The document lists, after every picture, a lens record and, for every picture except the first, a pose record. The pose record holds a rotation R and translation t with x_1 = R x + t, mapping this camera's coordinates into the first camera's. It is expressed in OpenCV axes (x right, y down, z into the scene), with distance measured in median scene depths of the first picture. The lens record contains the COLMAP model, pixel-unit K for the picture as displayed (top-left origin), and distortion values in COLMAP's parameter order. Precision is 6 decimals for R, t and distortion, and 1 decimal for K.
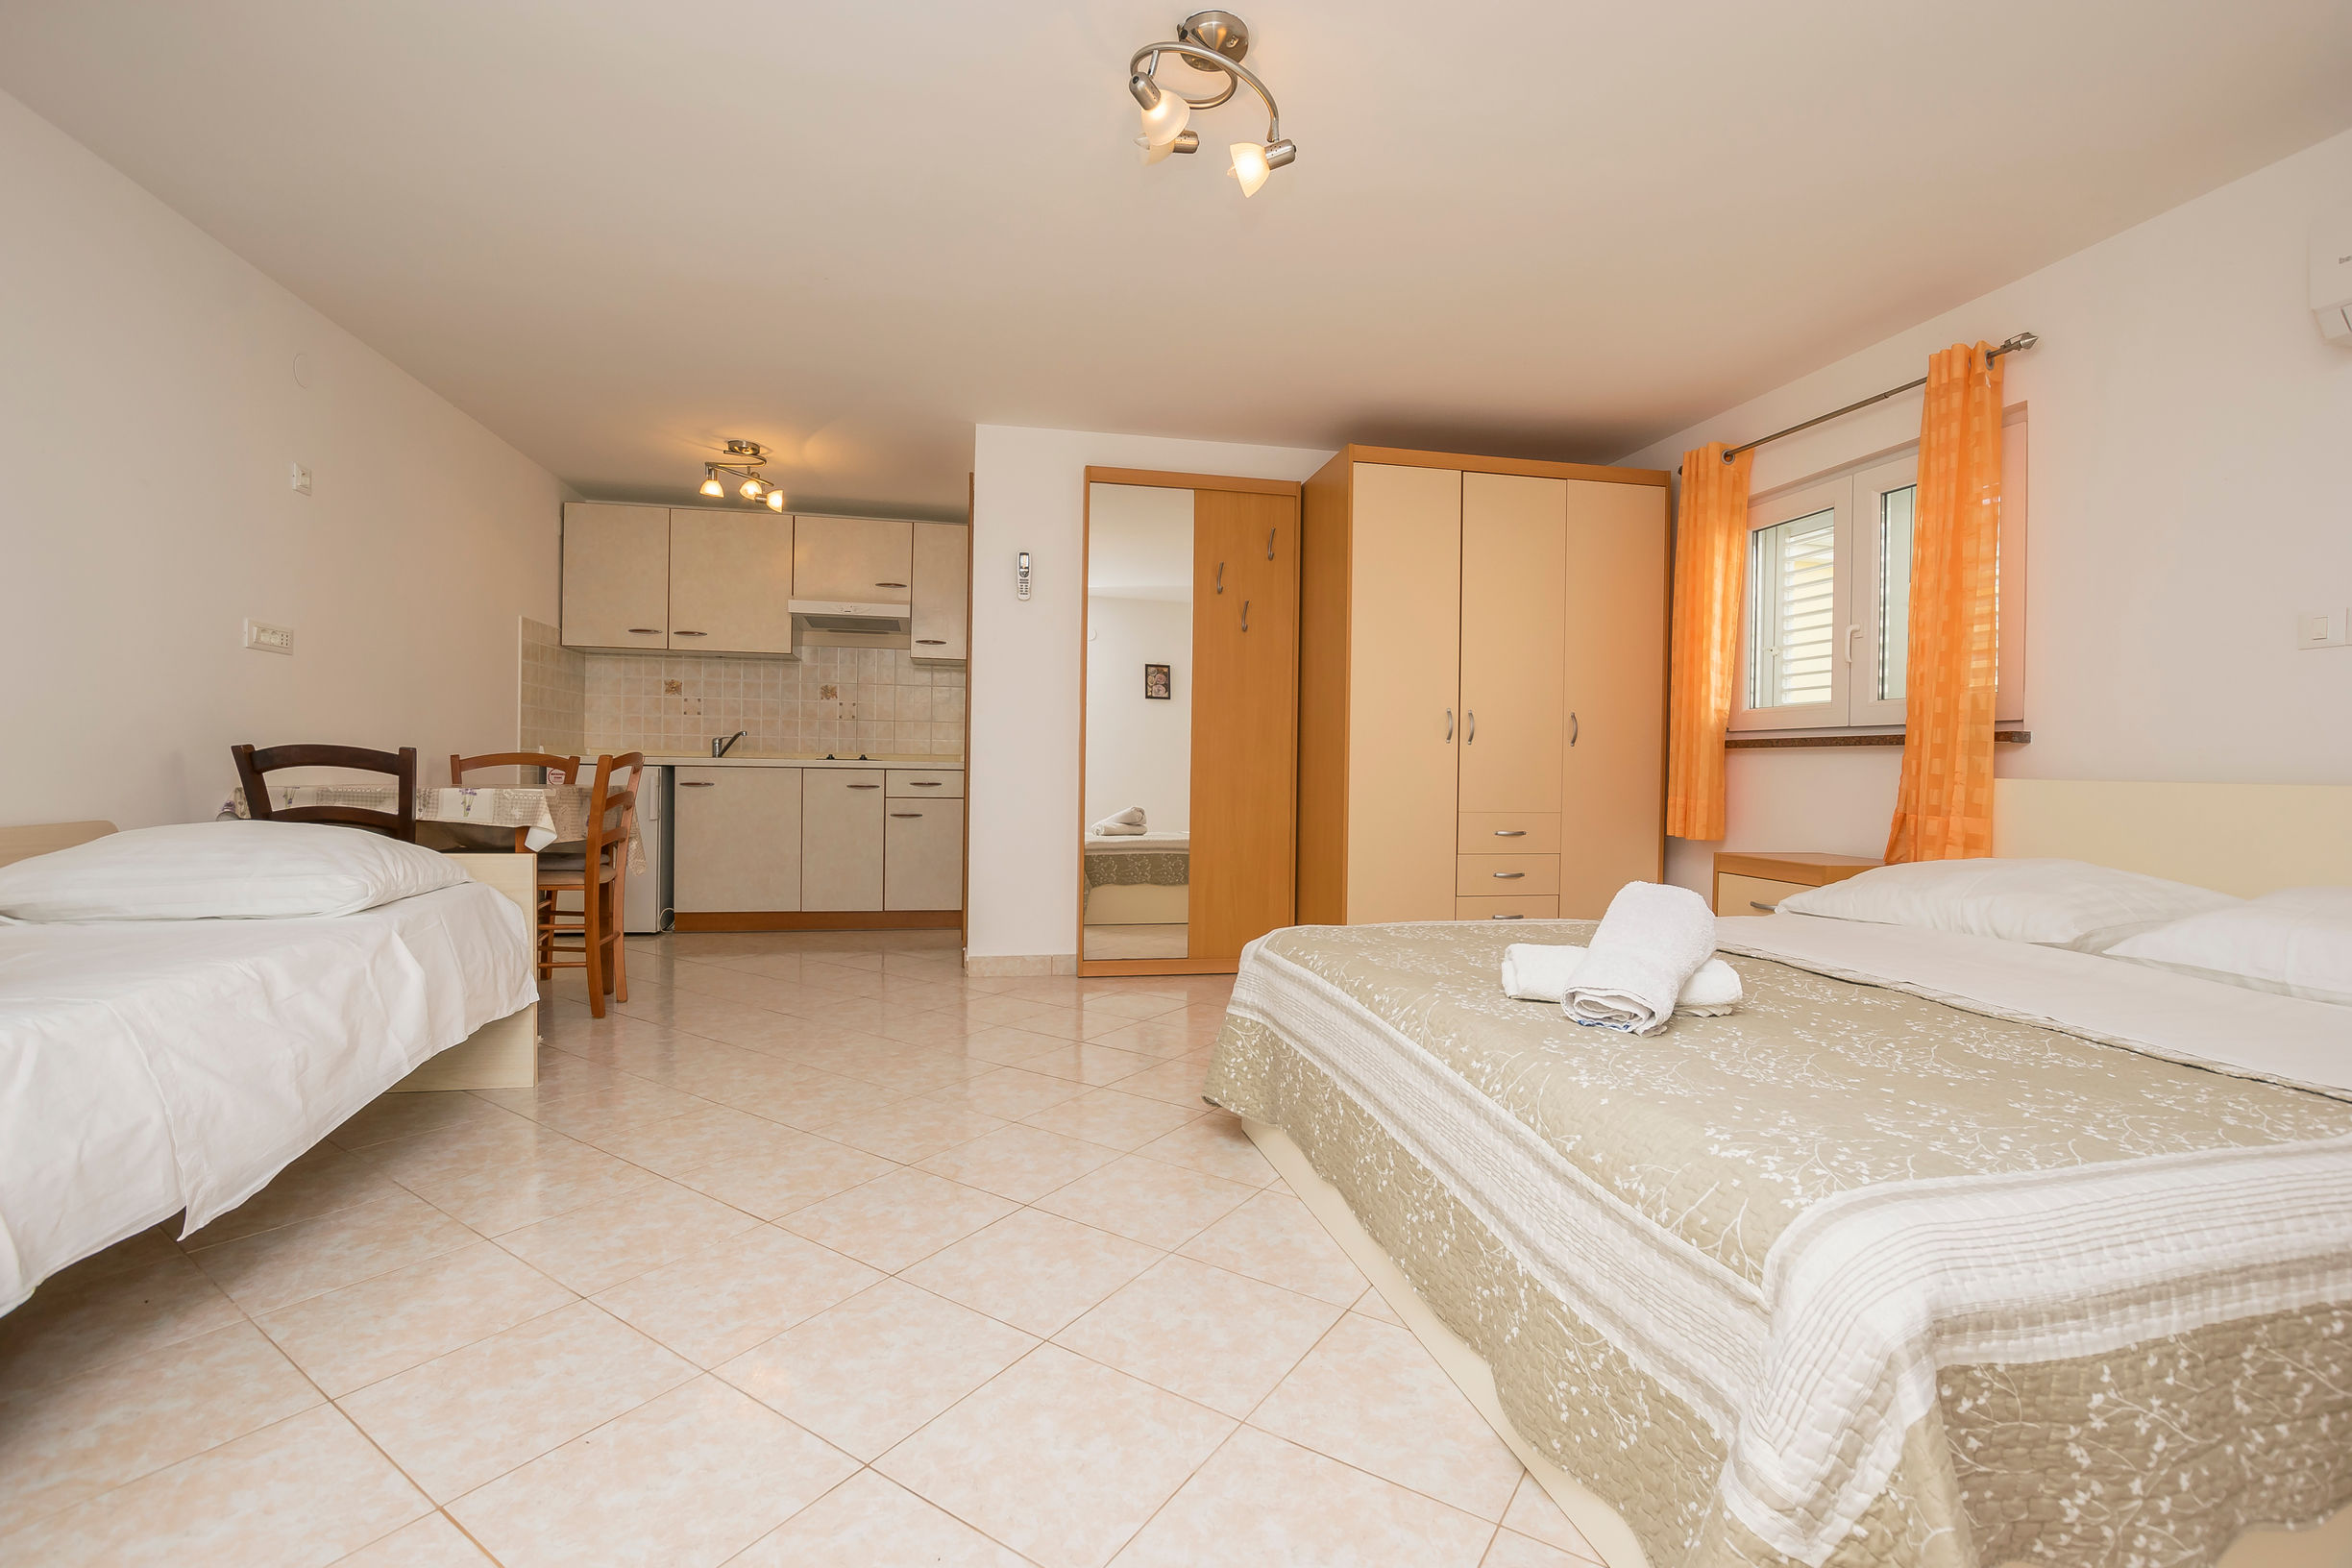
lens RADIAL K [[1038.1, 0, 1176.6], [0, 1038.1, 786.2], [0, 0, 1]] dist [-0.032487, 0.004327]
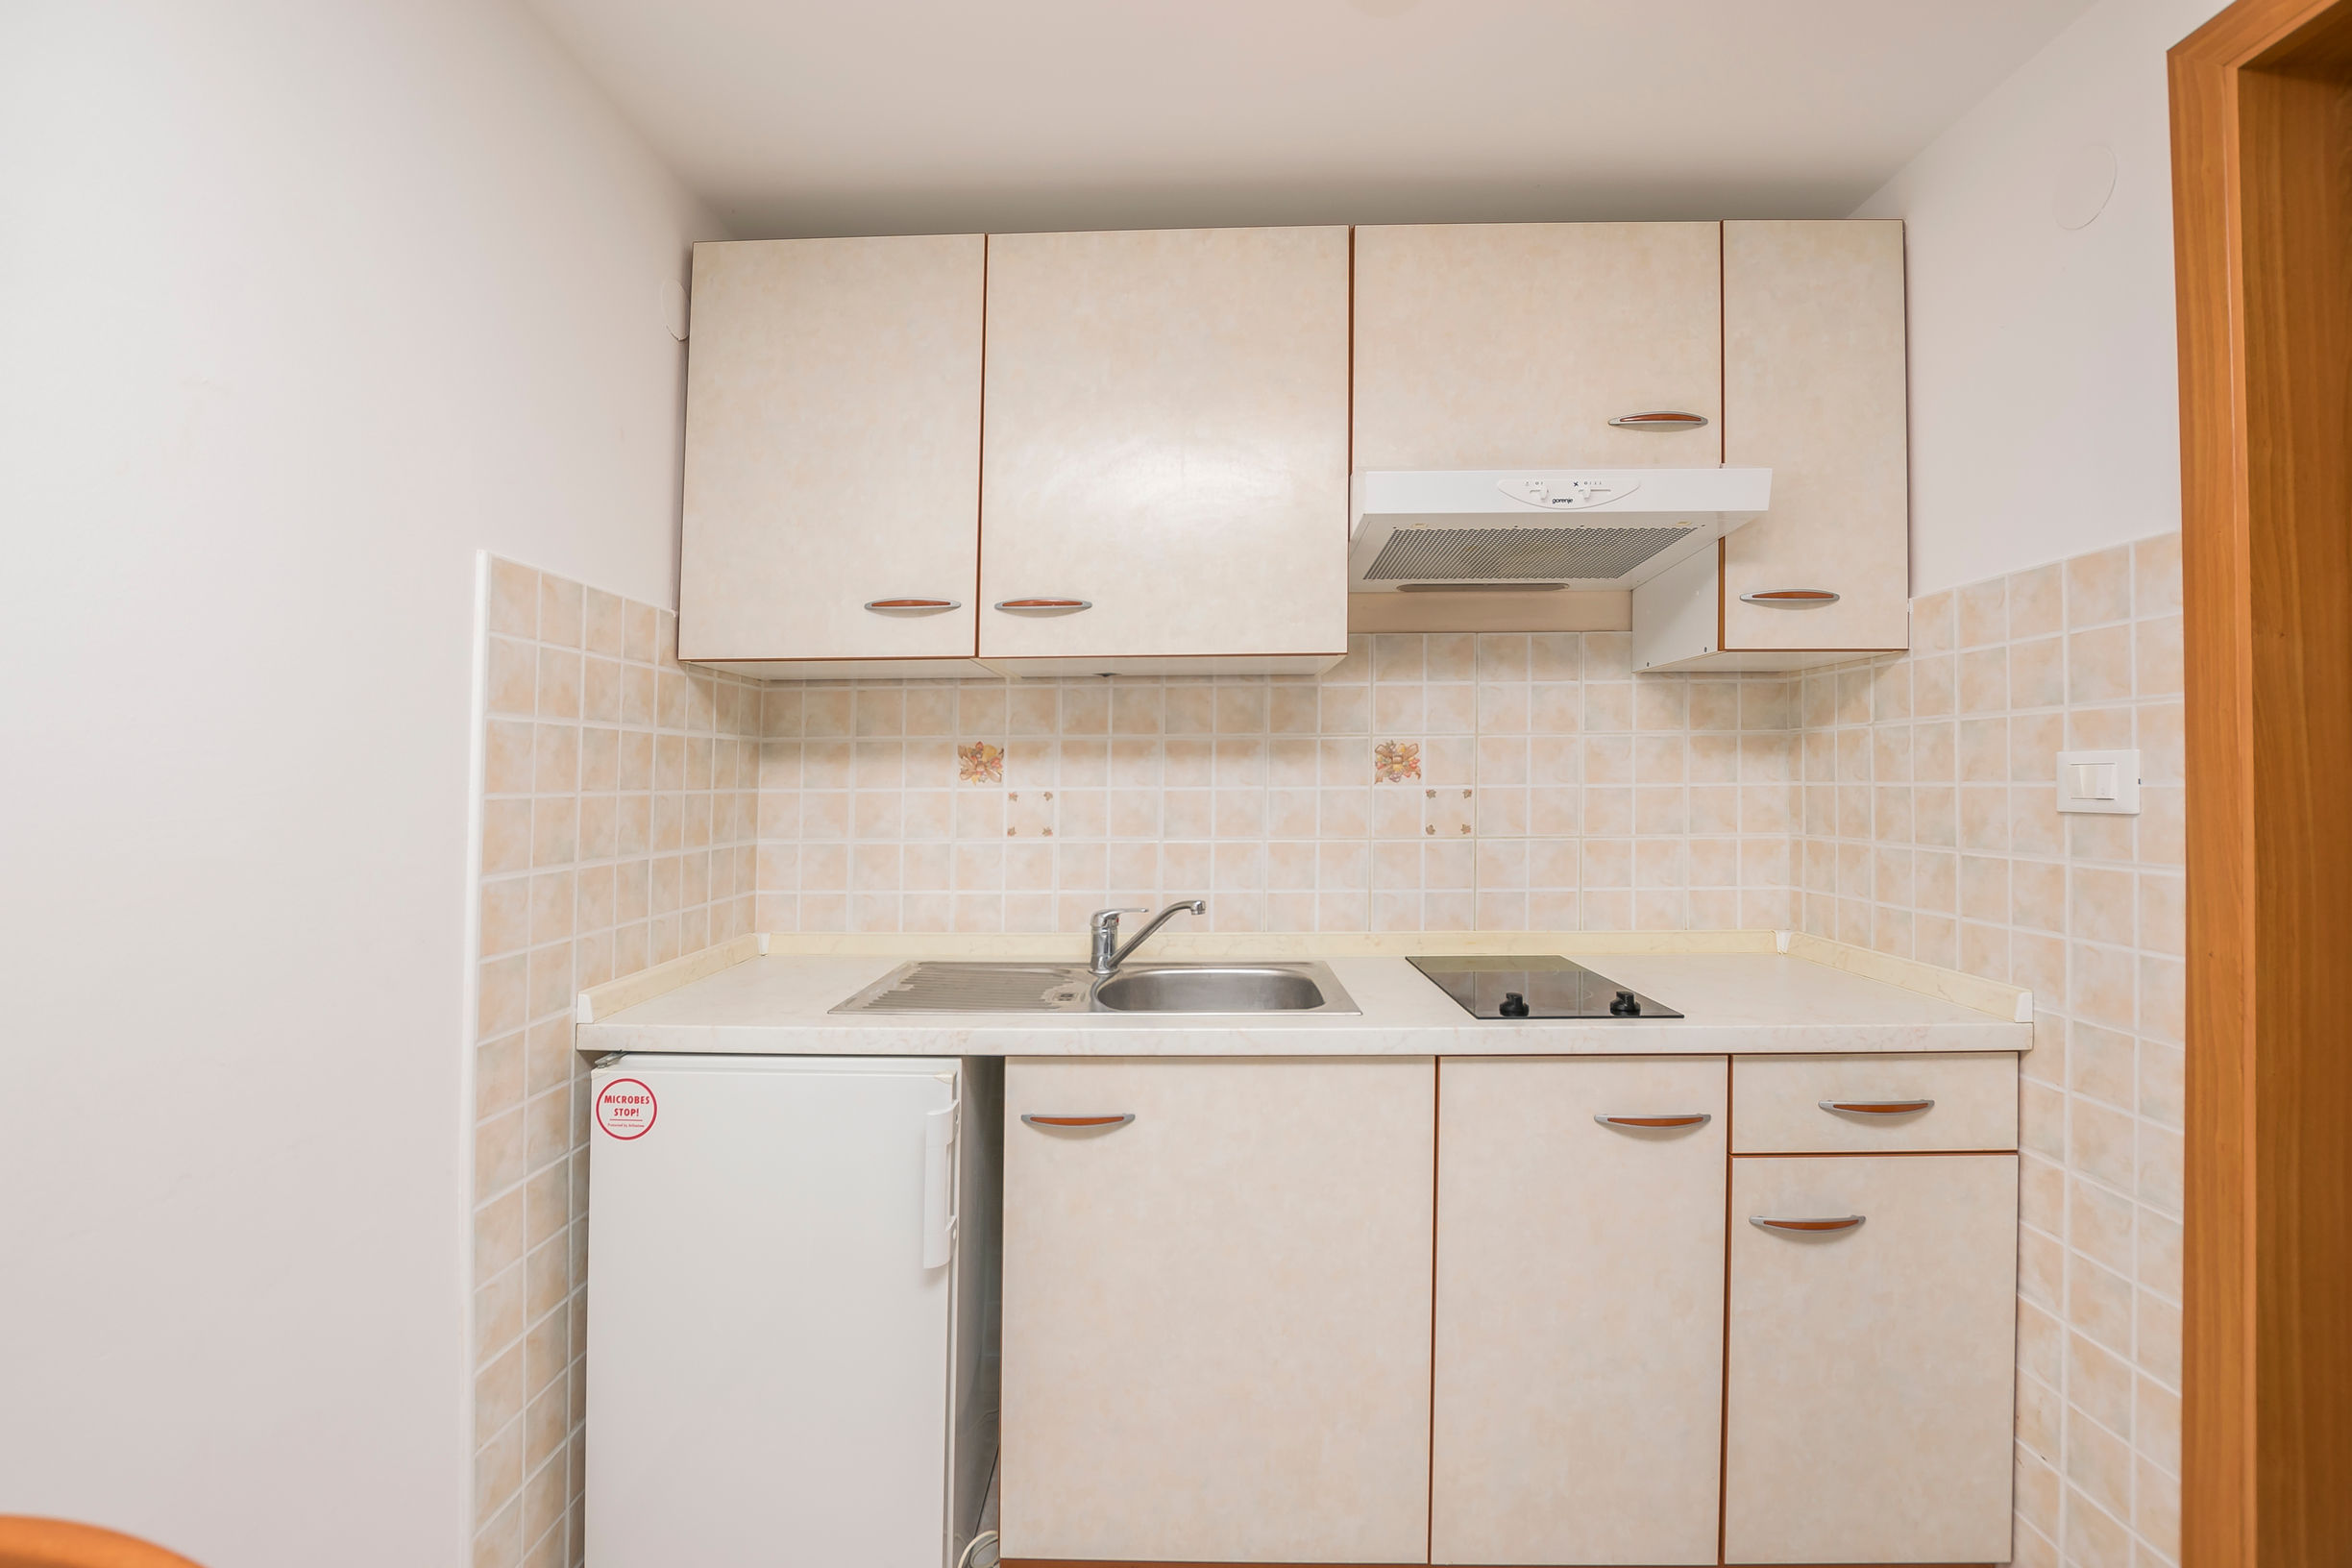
lens RADIAL K [[1038.1, 0, 1237.7], [0, 1038.1, 653.0], [0, 0, 1]] dist [-0.032487, 0.004327]
pose [[0.986593, -0.044494, -0.157015, -0.488518], [0.024256, 0.991409, -0.128529, -0.122345], [0.161385, 0.122997, 0.979197, 0.936956]]
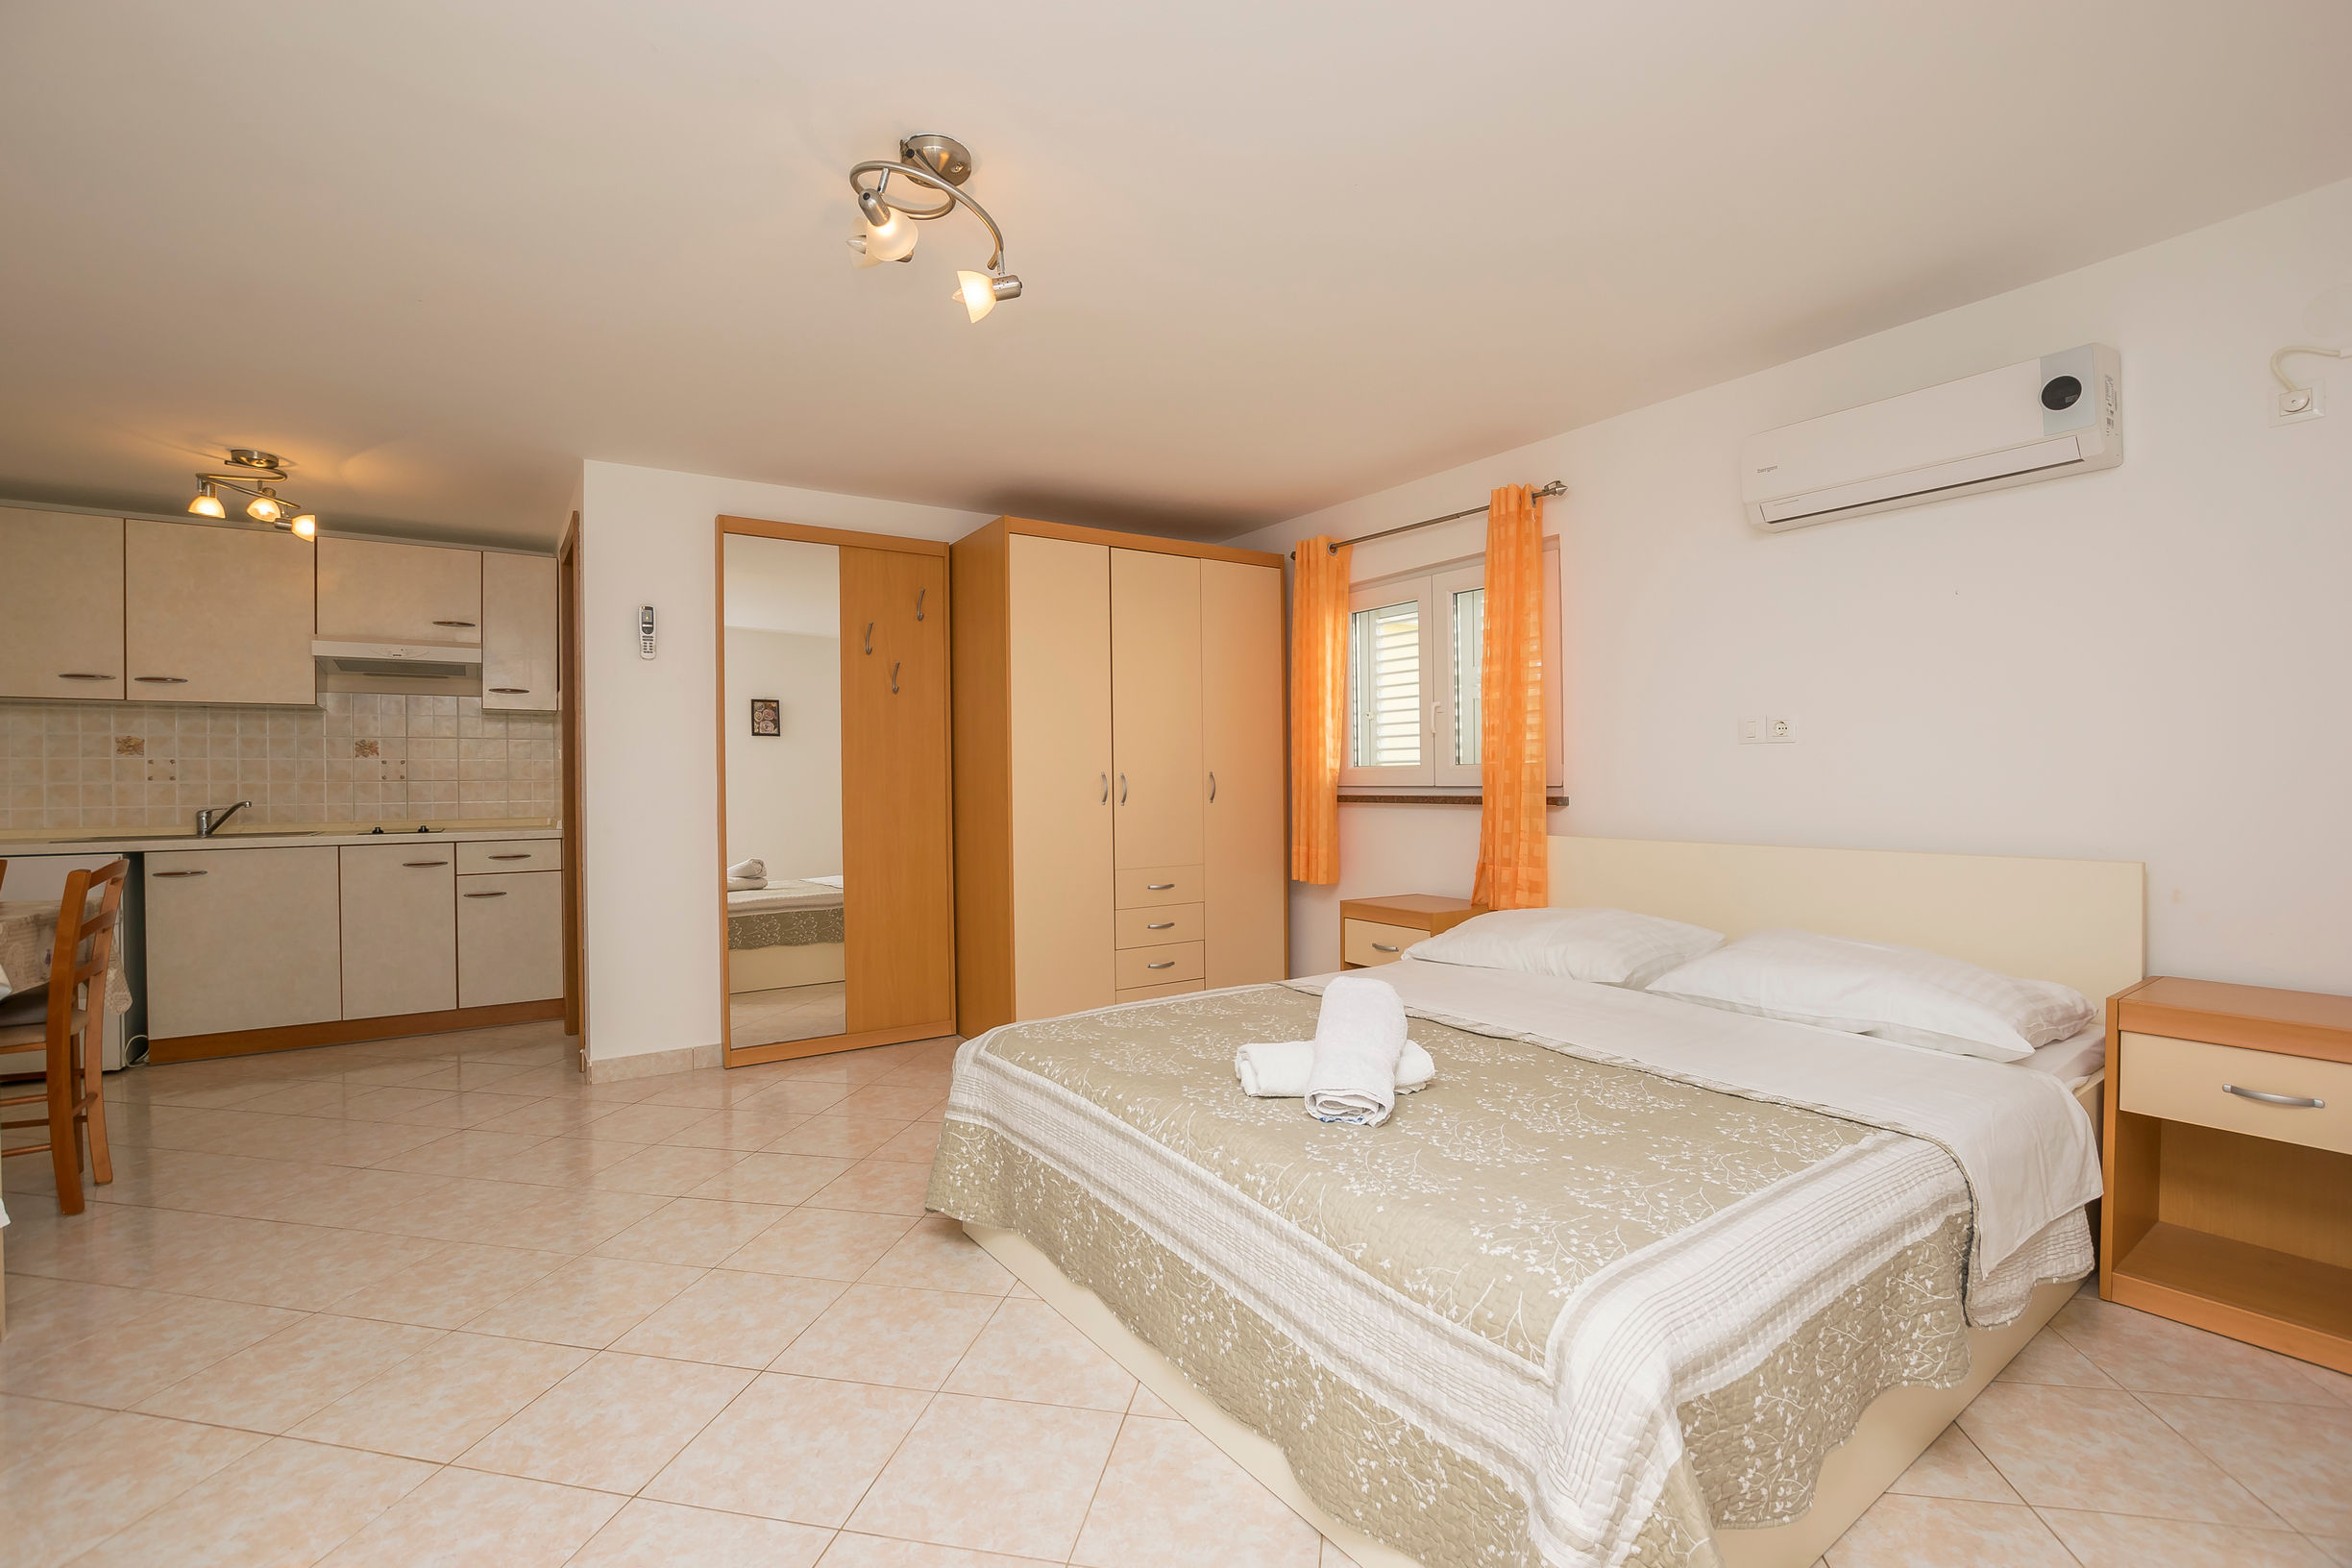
lens RADIAL K [[1038.1, 0, 1175.9], [0, 1038.1, 784.7], [0, 0, 1]] dist [-0.032487, 0.004327]
pose [[0.923797, -0.027080, 0.381925, -0.073593], [0.031064, 0.999508, -0.004268, -0.056130], [-0.381621, 0.015807, 0.924184, -0.001407]]
